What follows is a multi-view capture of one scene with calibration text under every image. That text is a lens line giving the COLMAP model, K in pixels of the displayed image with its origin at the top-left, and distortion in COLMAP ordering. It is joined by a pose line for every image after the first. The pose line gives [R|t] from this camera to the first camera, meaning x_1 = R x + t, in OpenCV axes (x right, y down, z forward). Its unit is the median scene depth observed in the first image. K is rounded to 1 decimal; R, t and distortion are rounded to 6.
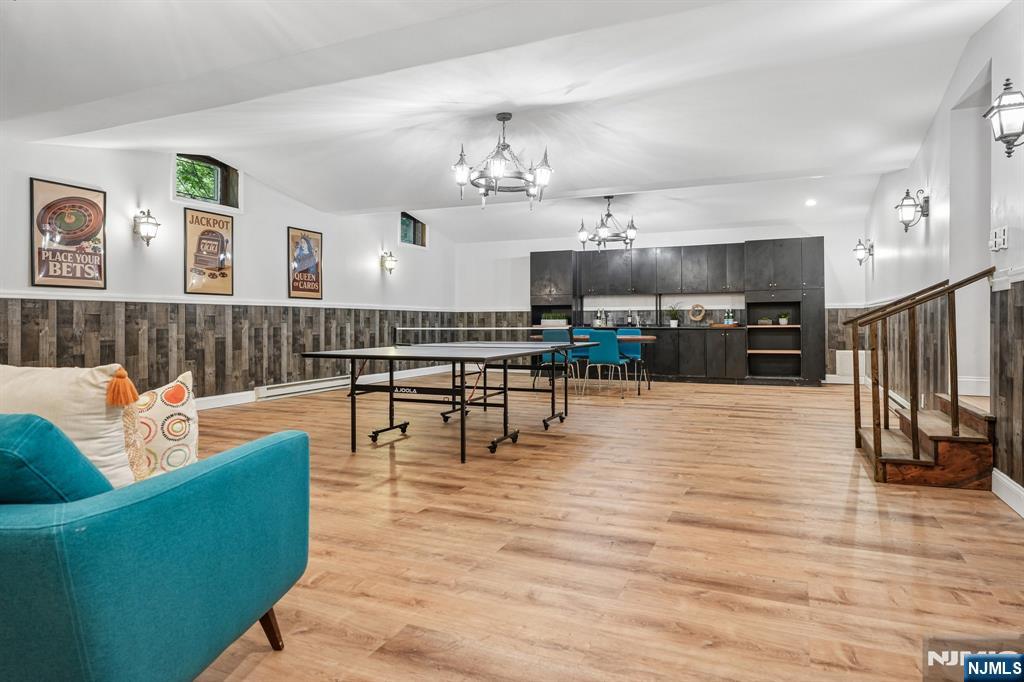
lens RADIAL K [[568.6, 0, 504.4], [0, 568.6, 362.2], [0, 0, 1]] dist [0.060366, -0.000950]
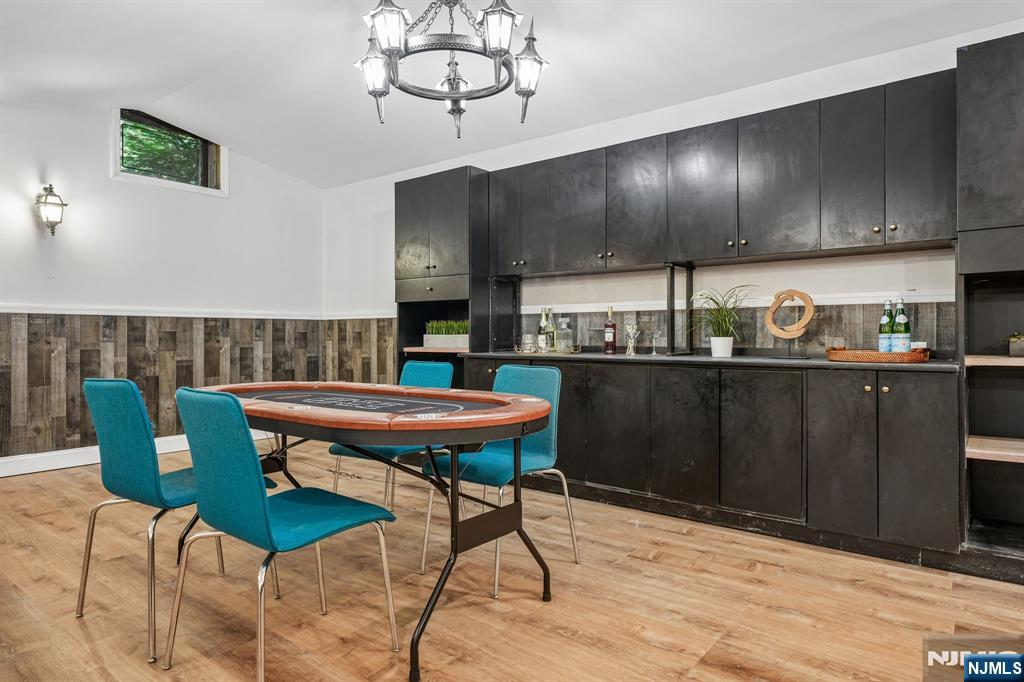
lens RADIAL K [[629.9, 0, 514.9], [0, 629.9, 343.9], [0, 0, 1]] dist [0.047061, 0.001059]
pose [[0.957528, 0.002140, -0.288332, 0.175398], [-0.019797, 0.998101, -0.058336, -0.027443], [0.287660, 0.061567, 0.955752, 0.366418]]
